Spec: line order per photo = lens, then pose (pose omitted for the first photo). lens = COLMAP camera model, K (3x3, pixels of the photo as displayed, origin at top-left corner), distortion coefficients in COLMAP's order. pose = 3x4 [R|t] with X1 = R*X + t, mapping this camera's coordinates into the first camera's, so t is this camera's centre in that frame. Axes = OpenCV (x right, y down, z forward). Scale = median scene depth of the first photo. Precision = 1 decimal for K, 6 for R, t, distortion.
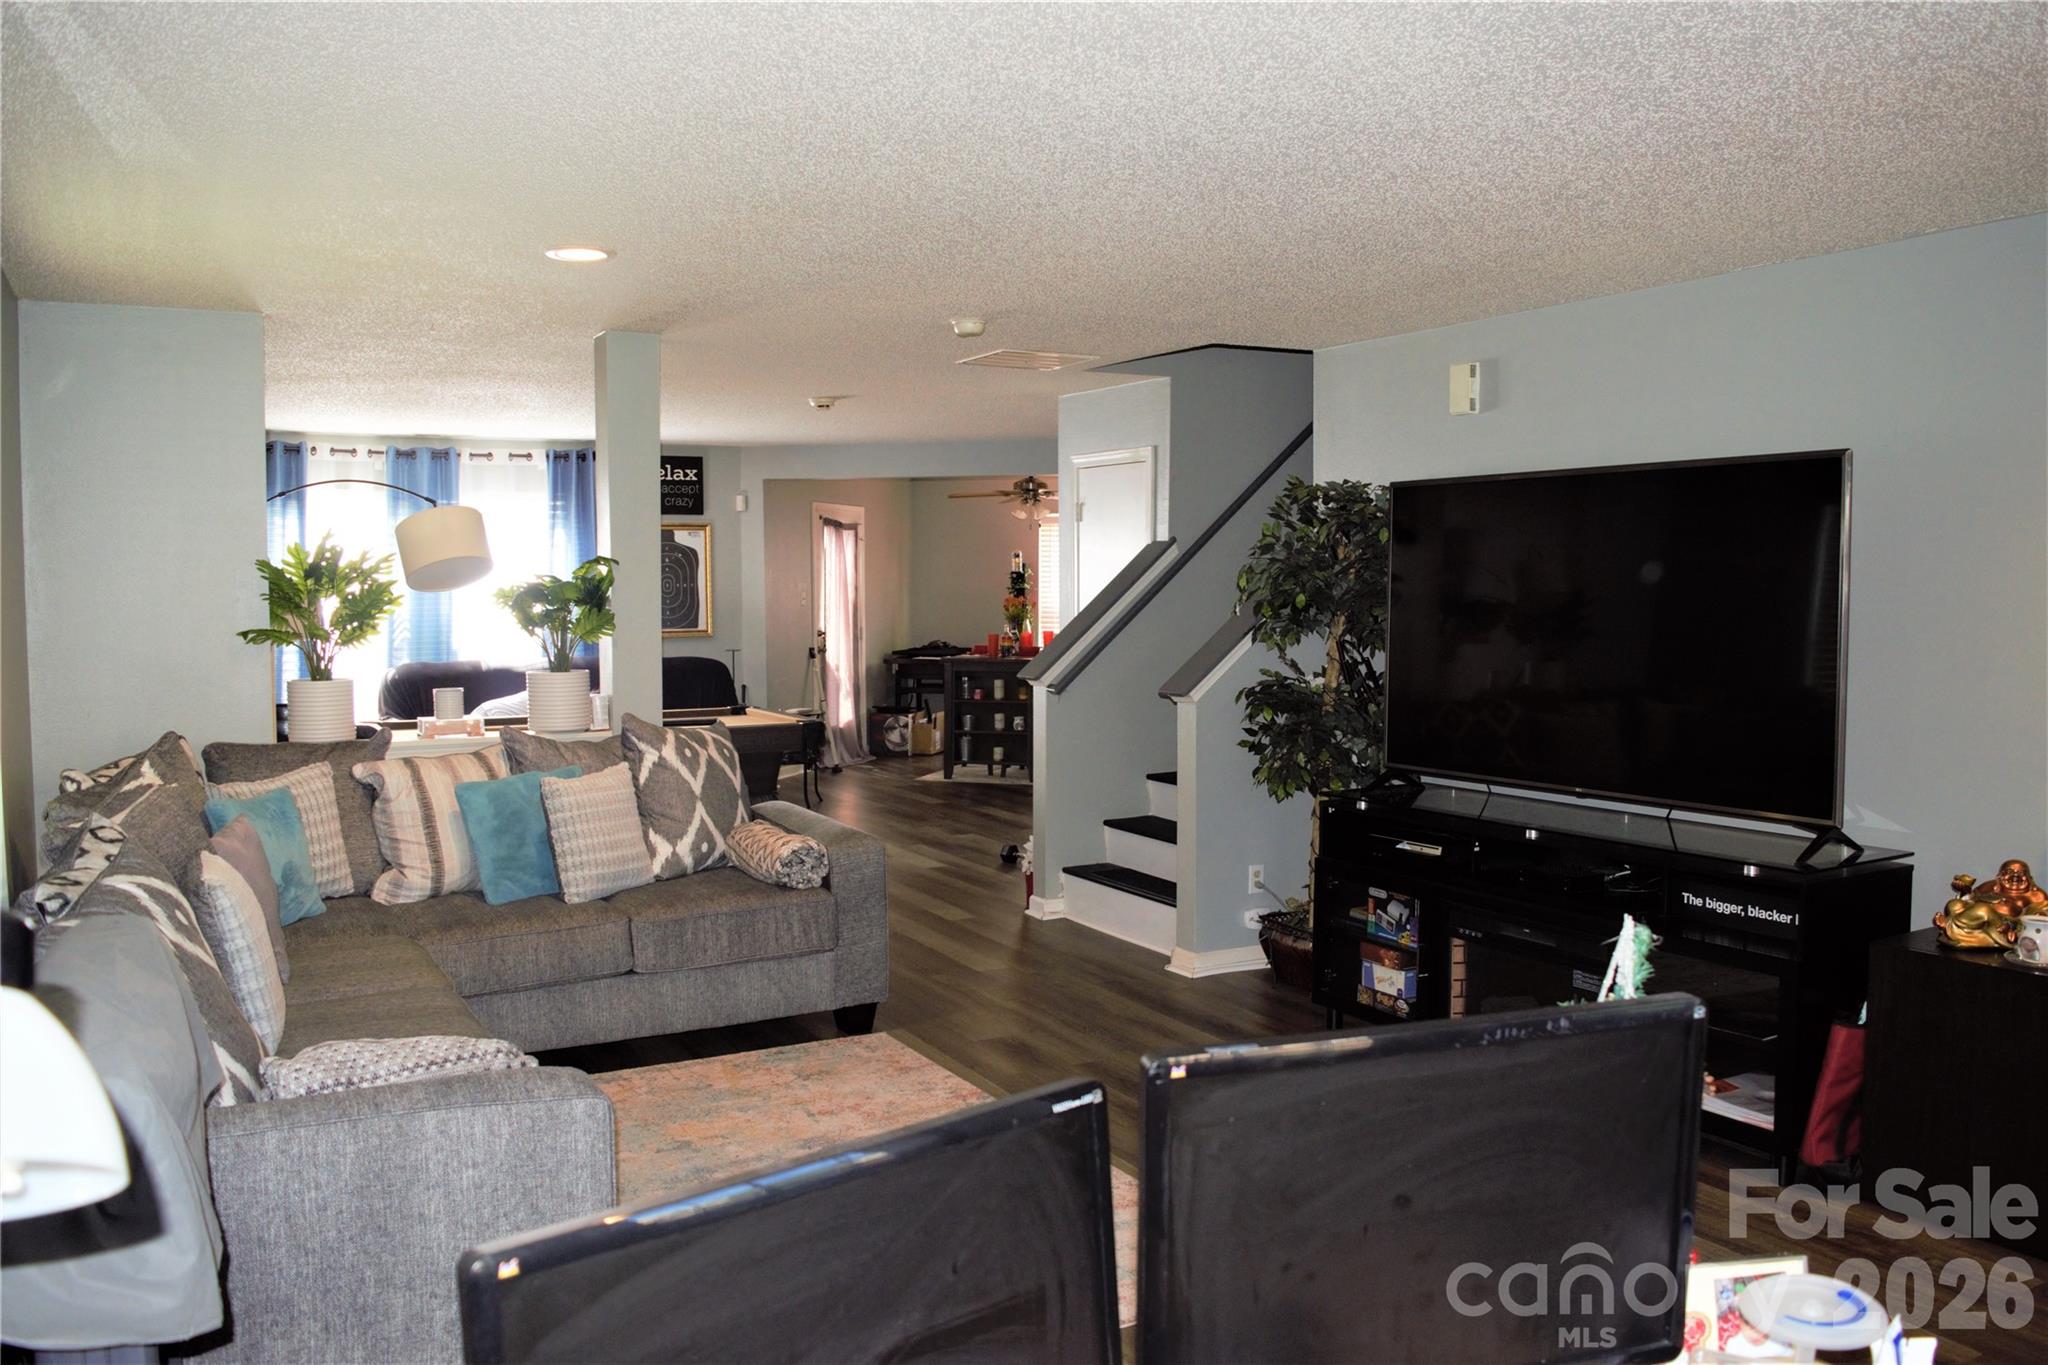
lens RADIAL K [[1596.1, 0, 1024.0], [0, 1596.1, 682.5], [0, 0, 1]] dist [-0.070722, 0.000578]
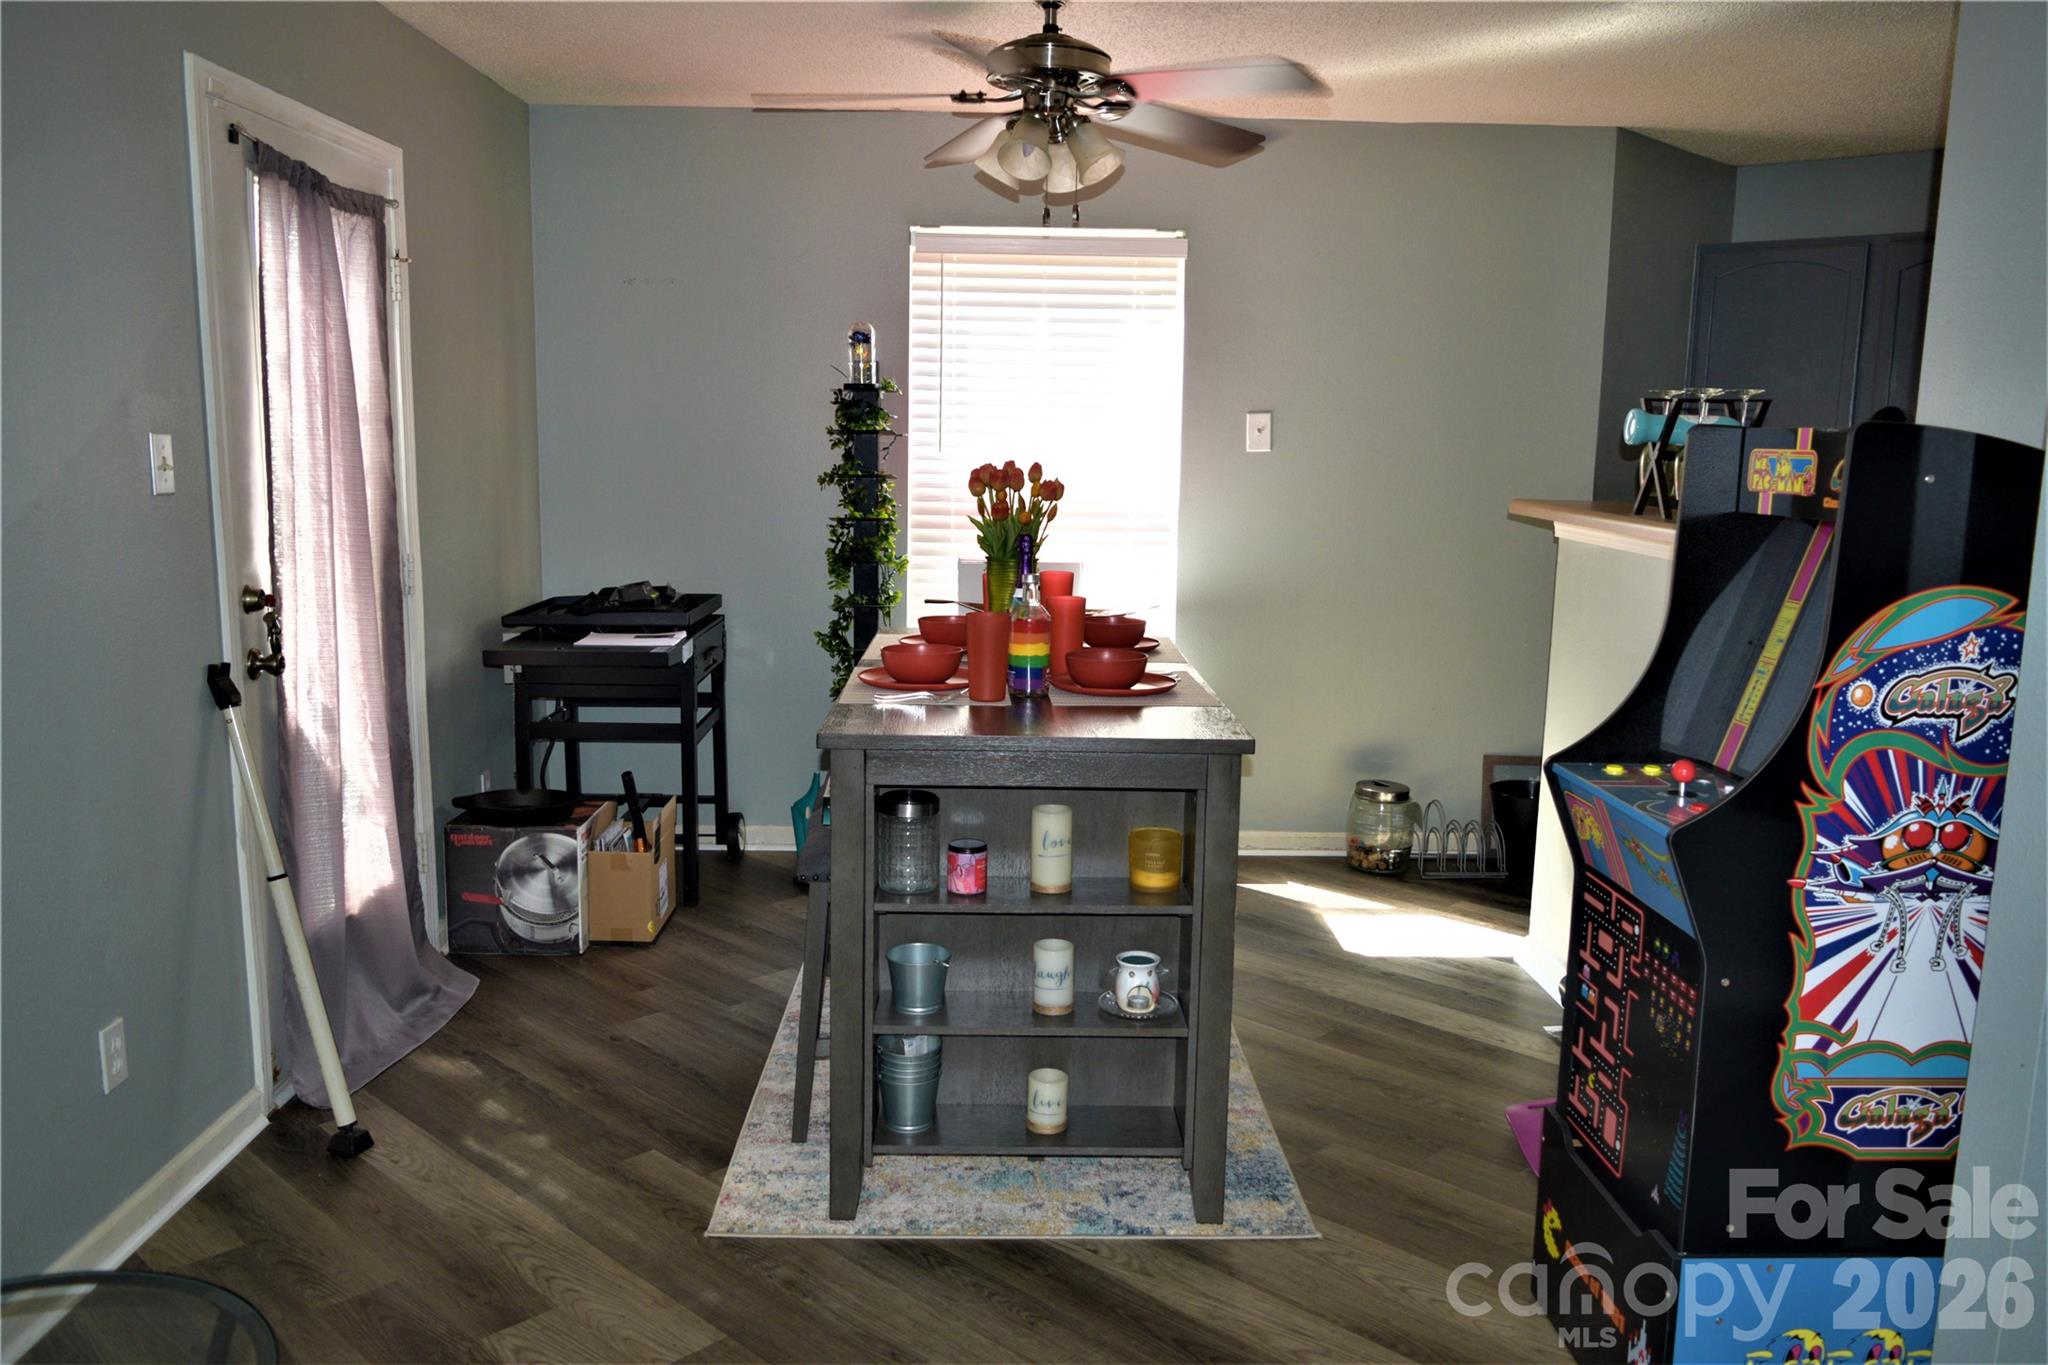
lens RADIAL K [[1589.5, 0, 1024.0], [0, 1589.5, 682.5], [0, 0, 1]] dist [-0.009174, 0.002310]
pose [[0.953591, -0.030929, 0.299512, -0.074844], [0.001153, 0.995078, 0.099086, -0.036870], [-0.301103, -0.094142, 0.948933, 0.621895]]
